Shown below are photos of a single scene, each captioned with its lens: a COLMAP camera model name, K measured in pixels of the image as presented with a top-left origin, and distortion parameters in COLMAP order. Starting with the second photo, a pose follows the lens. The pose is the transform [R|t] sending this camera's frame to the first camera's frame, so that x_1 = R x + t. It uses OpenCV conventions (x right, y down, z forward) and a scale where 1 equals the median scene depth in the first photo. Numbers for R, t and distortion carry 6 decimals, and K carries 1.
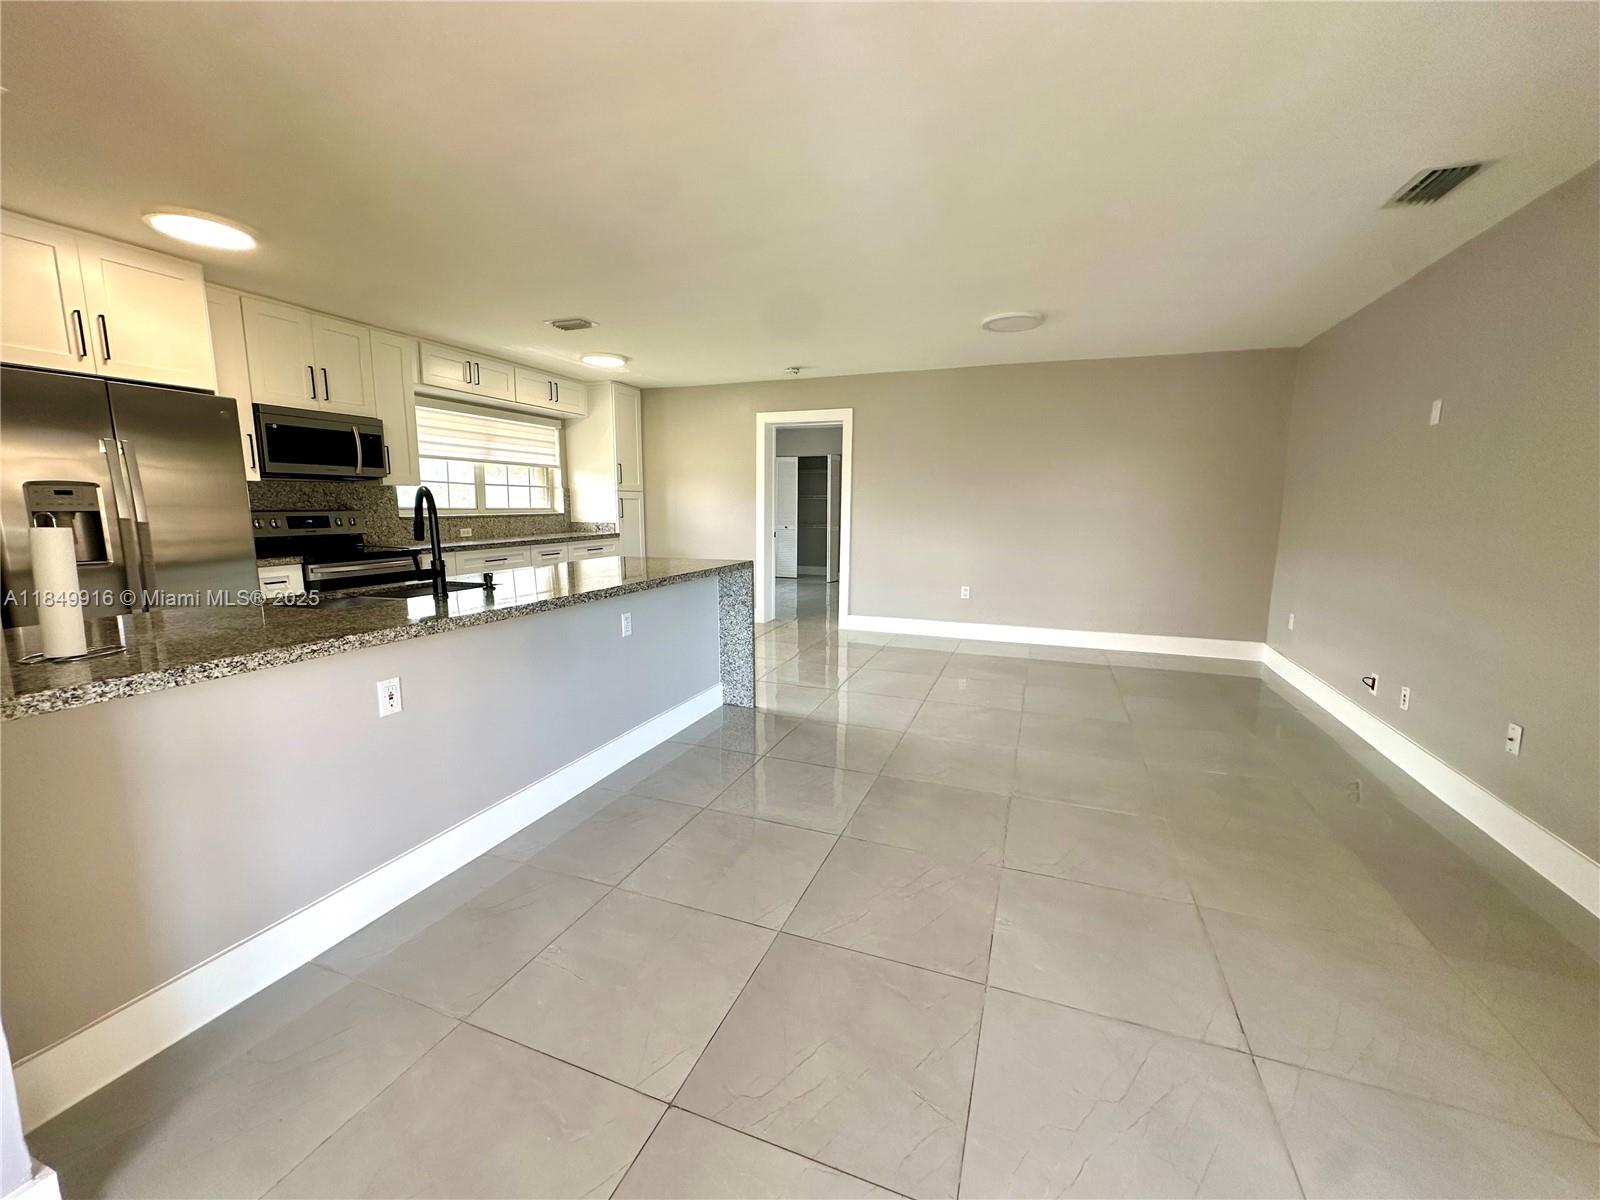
lens RADIAL K [[637.5, 0, 800.0], [0, 637.5, 601.3], [0, 0, 1]] dist [0.000108, 0.000049]
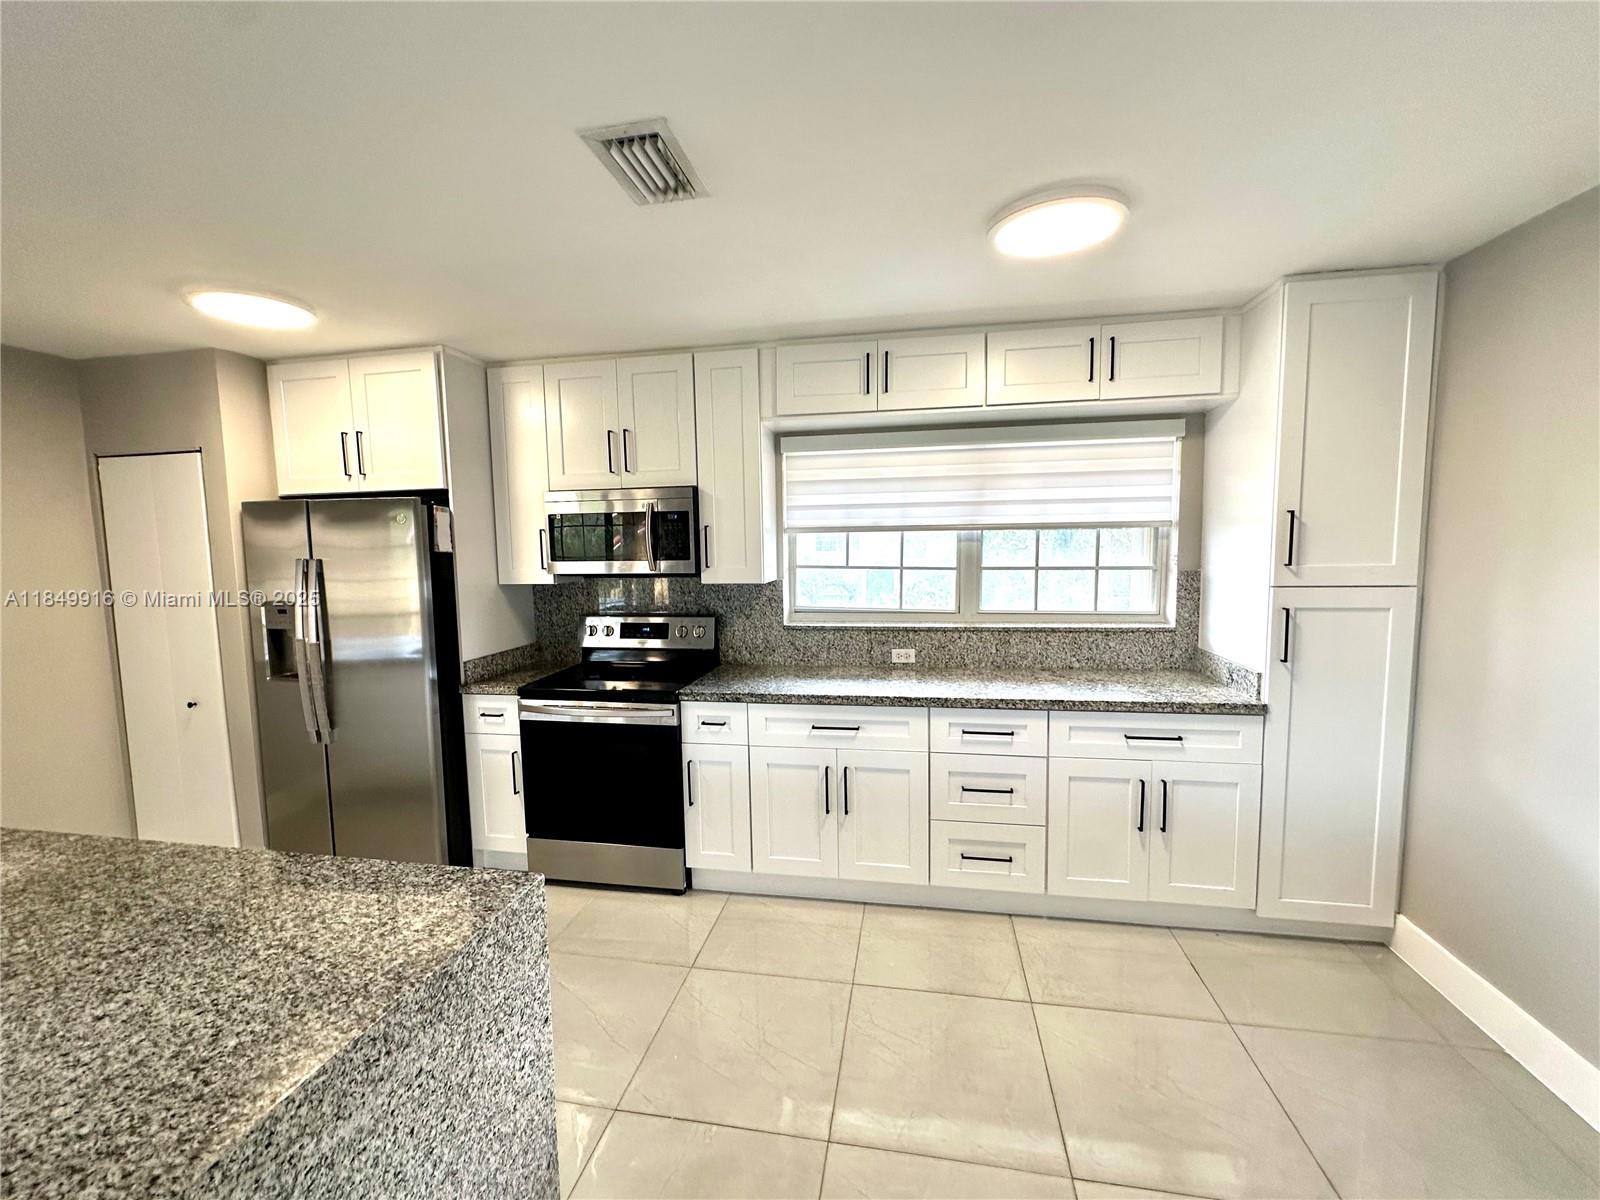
lens RADIAL K [[637.5, 0, 797.2], [0, 637.5, 597.1], [0, 0, 1]] dist [0.000108, 0.000049]
pose [[0.177330, 0.075734, -0.981233, 0.012267], [-0.132762, 0.989762, 0.052399, -0.161297], [0.975156, 0.120978, 0.185569, 0.725314]]
